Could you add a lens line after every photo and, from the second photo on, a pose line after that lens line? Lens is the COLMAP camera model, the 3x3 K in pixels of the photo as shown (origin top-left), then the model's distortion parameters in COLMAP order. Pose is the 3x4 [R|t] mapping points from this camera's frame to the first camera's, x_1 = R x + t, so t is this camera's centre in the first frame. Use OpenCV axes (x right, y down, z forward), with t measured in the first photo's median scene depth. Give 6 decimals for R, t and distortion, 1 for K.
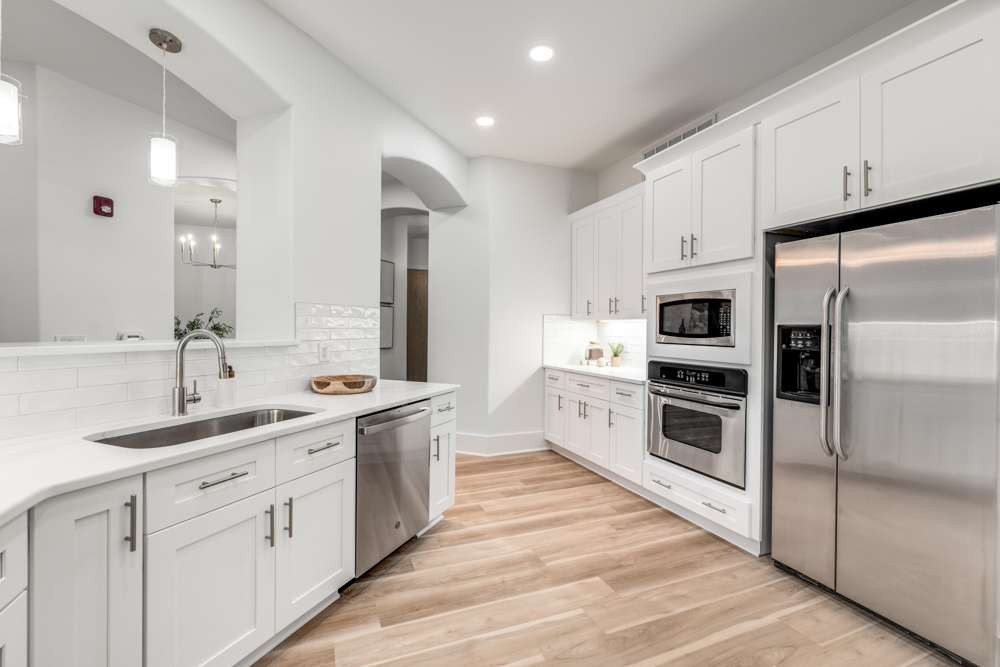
lens RADIAL K [[439.2, 0, 494.9], [0, 439.2, 330.6], [0, 0, 1]] dist [-0.000309, -0.001006]
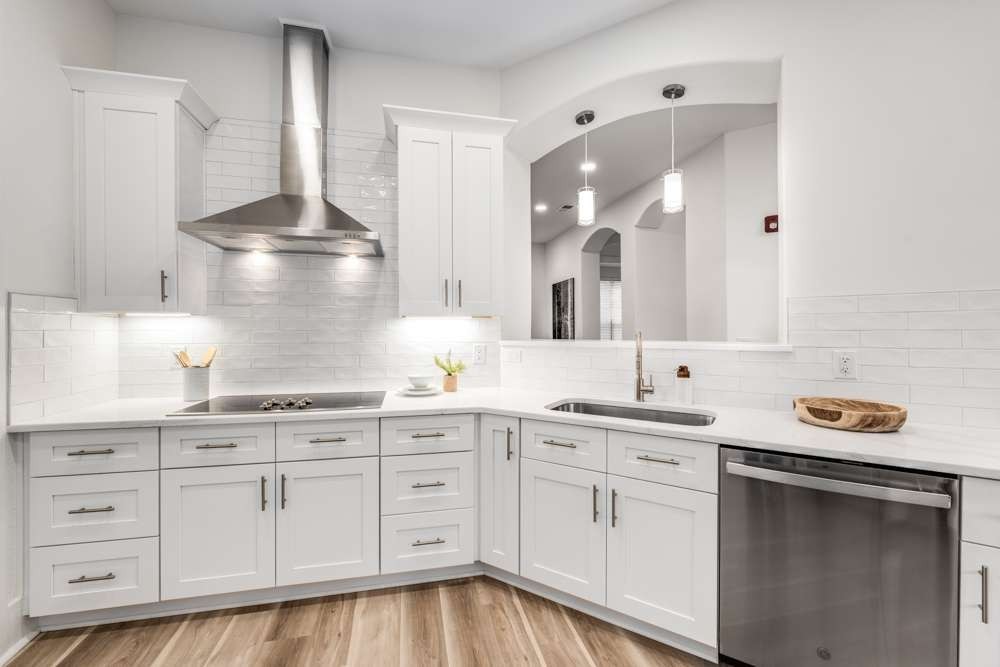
lens RADIAL K [[439.2, 0, 495.4], [0, 439.2, 328.1], [0, 0, 1]] dist [-0.000309, -0.001006]
pose [[-0.170989, -0.007510, -0.985244, 0.527780], [-0.005456, 0.999963, -0.006675, -0.002857], [0.985258, 0.004234, -0.171024, 0.745021]]
